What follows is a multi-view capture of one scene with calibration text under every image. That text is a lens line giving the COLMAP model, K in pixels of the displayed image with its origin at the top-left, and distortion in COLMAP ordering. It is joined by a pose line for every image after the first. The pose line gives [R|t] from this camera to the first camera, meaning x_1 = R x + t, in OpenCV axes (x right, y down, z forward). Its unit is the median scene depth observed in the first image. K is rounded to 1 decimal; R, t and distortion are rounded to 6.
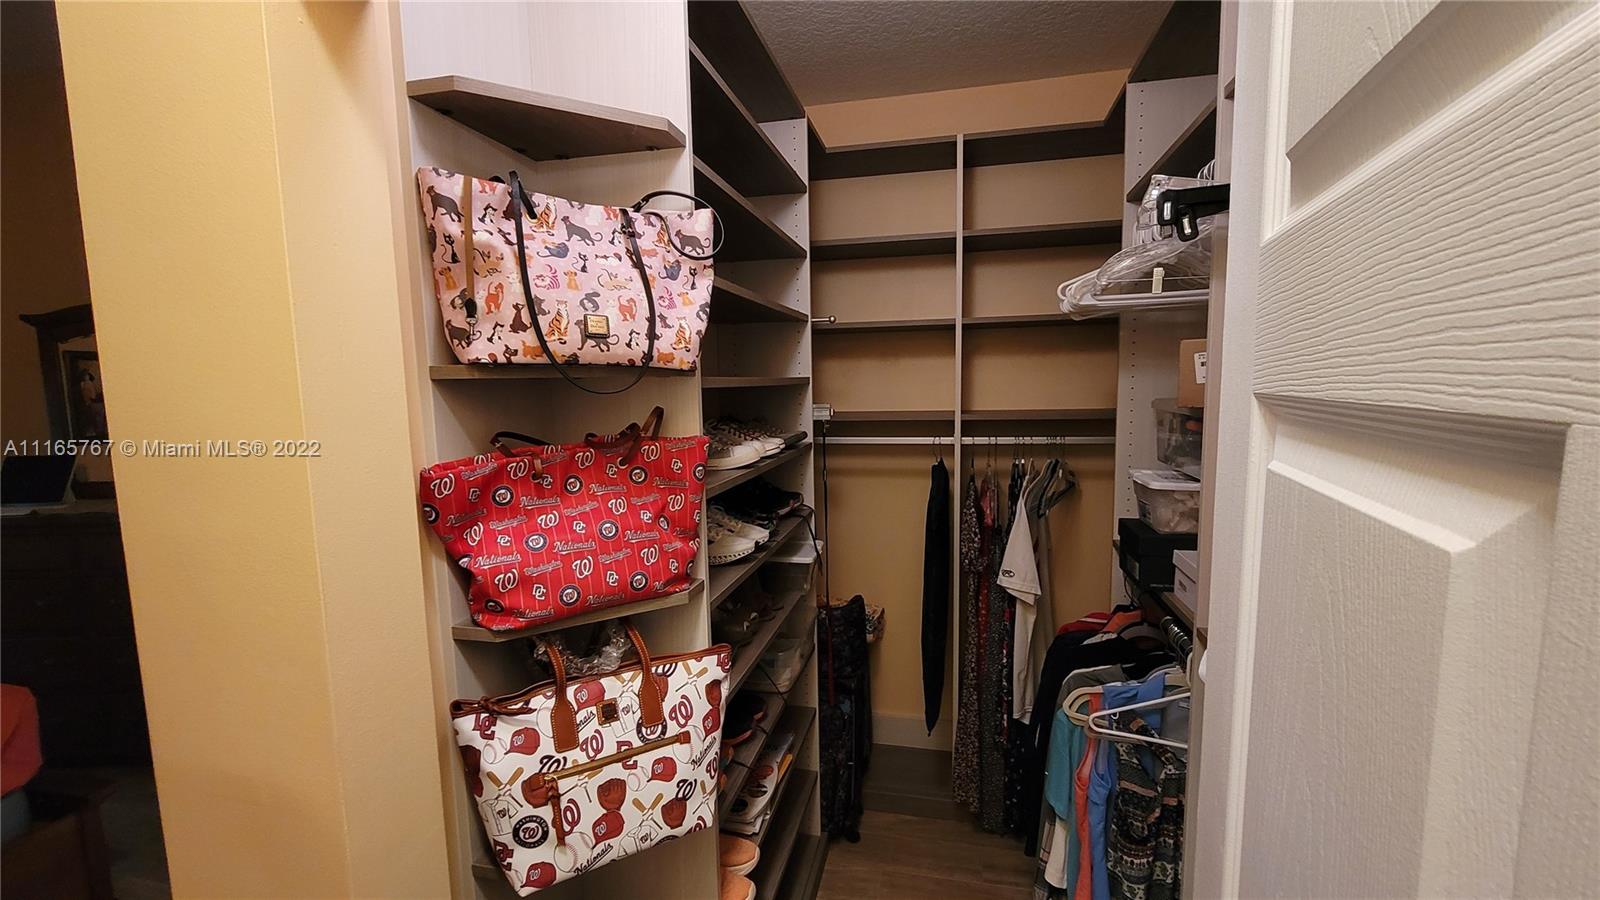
lens RADIAL K [[659.6, 0, 807.1], [0, 659.6, 454.1], [0, 0, 1]] dist [-0.003684, -0.000119]
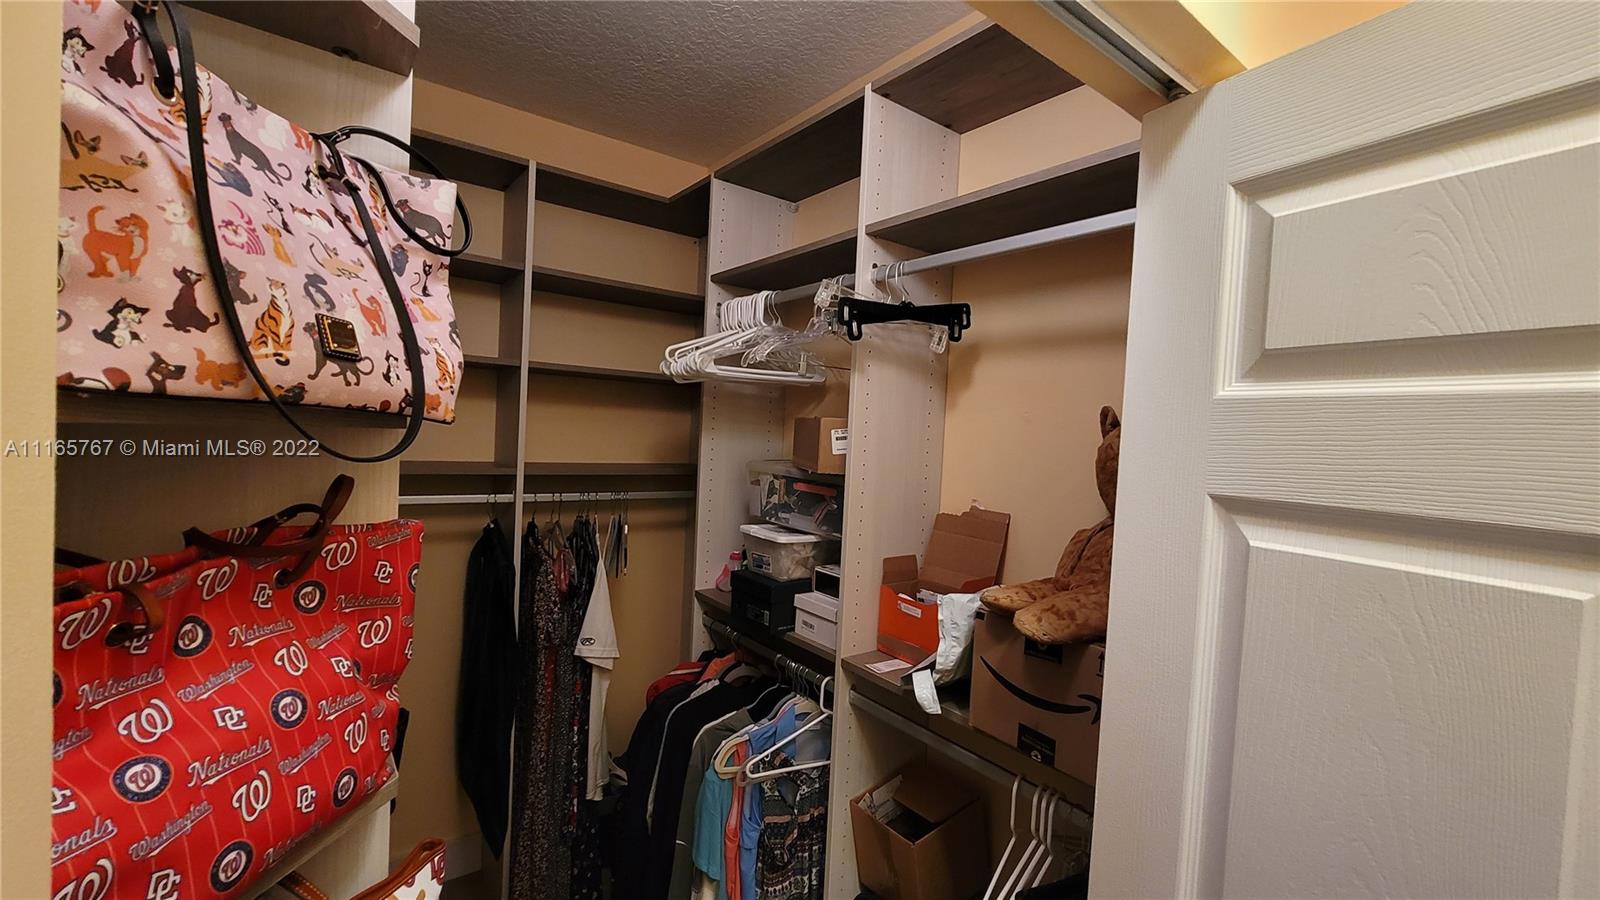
lens RADIAL K [[659.6, 0, 807.1], [0, 659.6, 454.1], [0, 0, 1]] dist [-0.003684, -0.000119]
pose [[0.636371, 0.025362, 0.770966, -0.432786], [0.023270, 0.998373, -0.052050, -0.052449], [-0.771032, 0.051063, 0.634745, 0.310387]]
